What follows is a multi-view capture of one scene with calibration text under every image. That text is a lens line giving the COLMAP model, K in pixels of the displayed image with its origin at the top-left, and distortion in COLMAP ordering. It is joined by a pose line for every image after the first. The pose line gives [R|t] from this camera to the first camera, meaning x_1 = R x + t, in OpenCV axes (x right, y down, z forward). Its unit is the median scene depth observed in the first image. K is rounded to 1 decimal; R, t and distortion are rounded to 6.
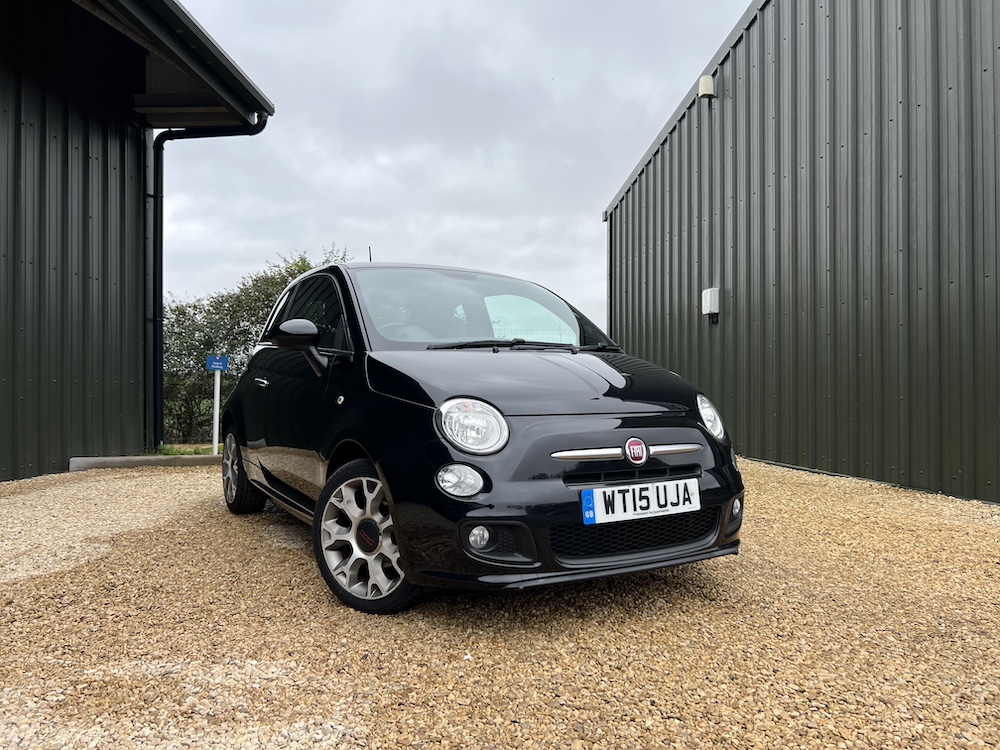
lens RADIAL K [[764.4, 0, 504.1], [0, 764.4, 383.5], [0, 0, 1]] dist [0.052454, -0.059693]
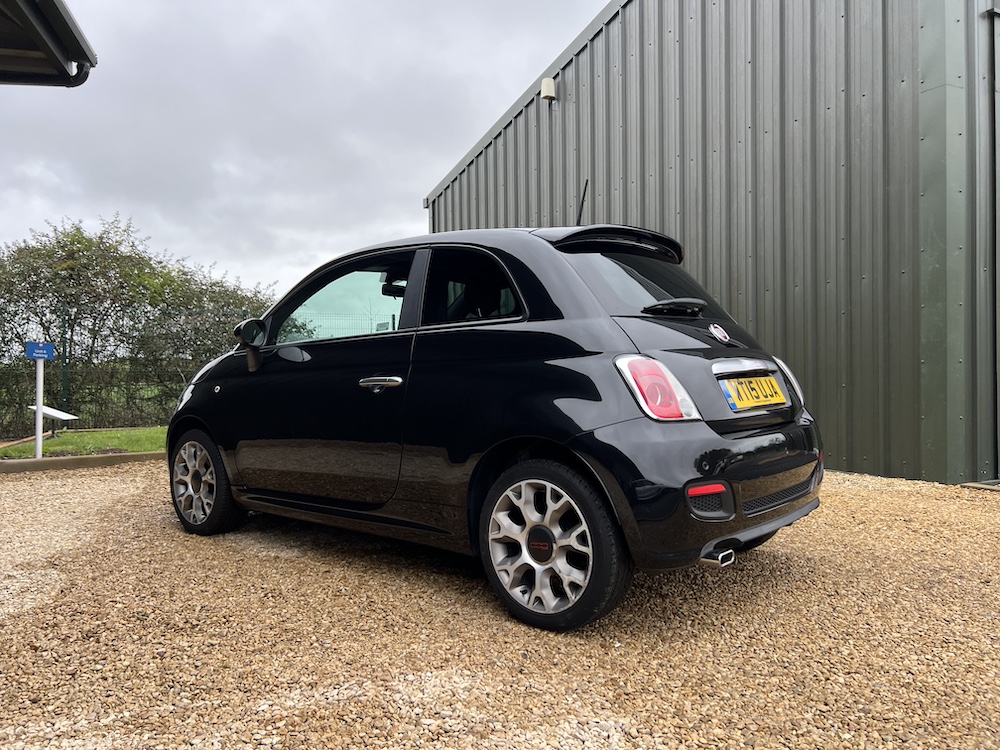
lens RADIAL K [[764.4, 0, 507.3], [0, 764.4, 379.5], [0, 0, 1]] dist [0.052454, -0.059693]
pose [[0.948231, -0.009990, 0.317425, -0.441510], [0.004634, 0.999834, 0.017622, -0.021811], [-0.317549, -0.015238, 0.948120, 0.046471]]
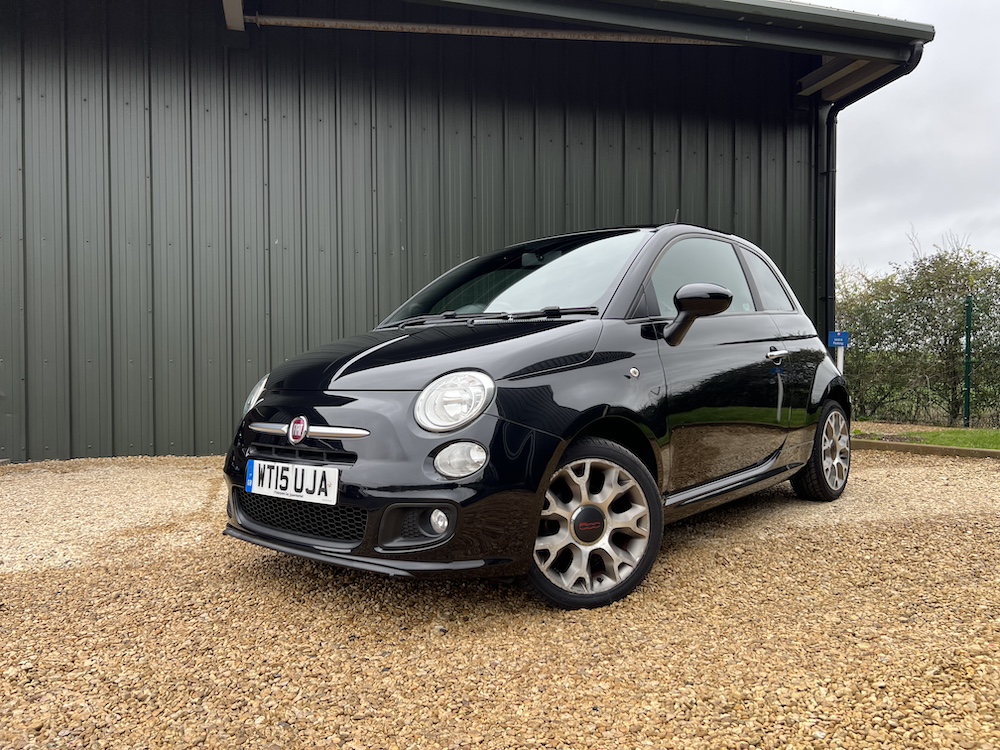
lens RADIAL K [[764.4, 0, 503.7], [0, 764.4, 384.2], [0, 0, 1]] dist [0.052454, -0.059693]
pose [[0.316379, 0.014249, -0.948526, 1.131411], [0.009999, 0.999782, 0.018354, 0.016233], [0.948580, -0.015291, 0.316167, 0.916989]]
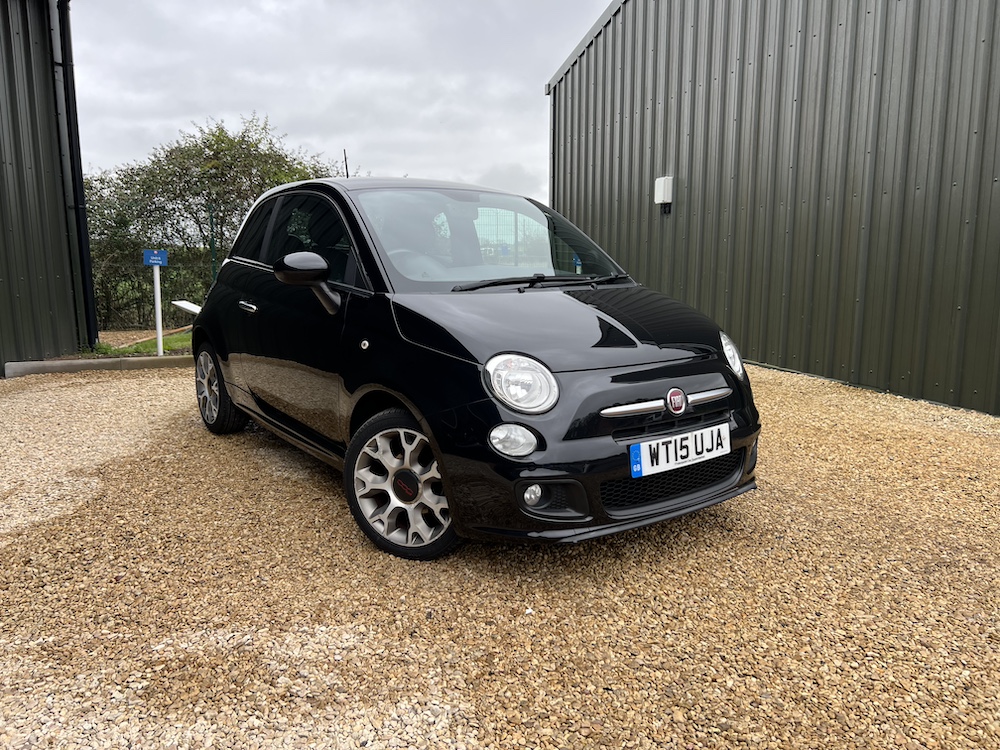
lens RADIAL K [[764.4, 0, 500.0], [0, 764.4, 381.8], [0, 0, 1]] dist [0.052454, -0.059693]
pose [[0.994560, -0.016805, 0.102796, -0.158877], [-0.000760, 0.985703, 0.168492, -0.104626], [-0.104158, -0.167654, 0.980328, 0.034504]]
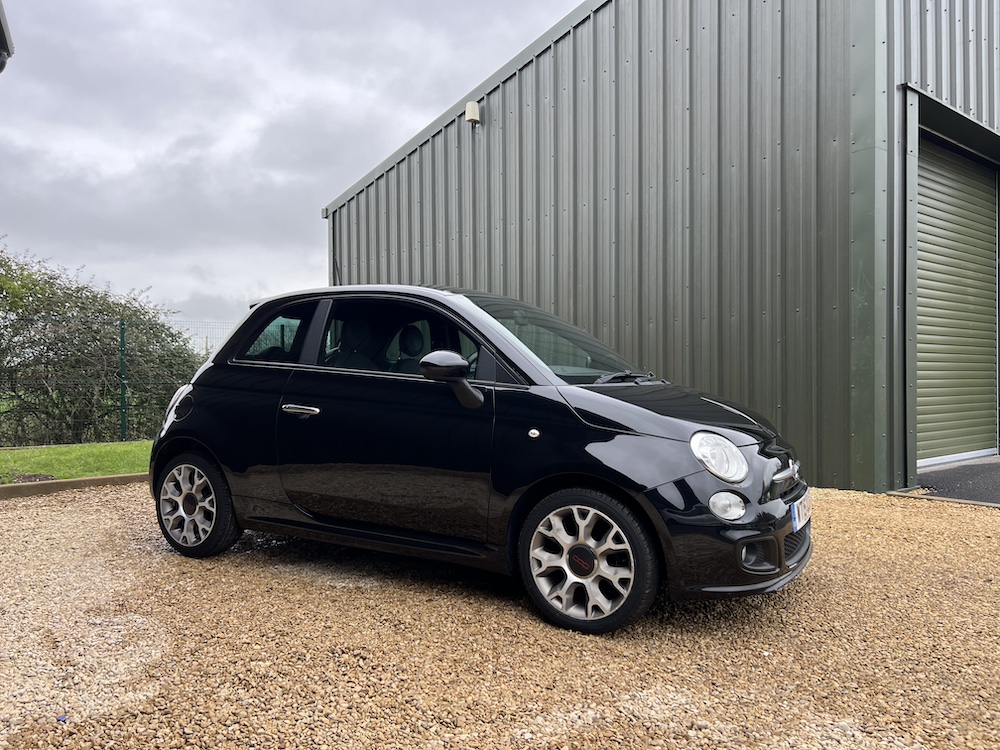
lens RADIAL K [[764.4, 0, 501.4], [0, 764.4, 381.9], [0, 0, 1]] dist [0.052454, -0.059693]
pose [[0.864027, -0.003770, 0.503431, -0.846677], [-0.002129, 0.999936, 0.011141, -0.065500], [-0.503441, -0.010698, 0.863963, 0.152473]]
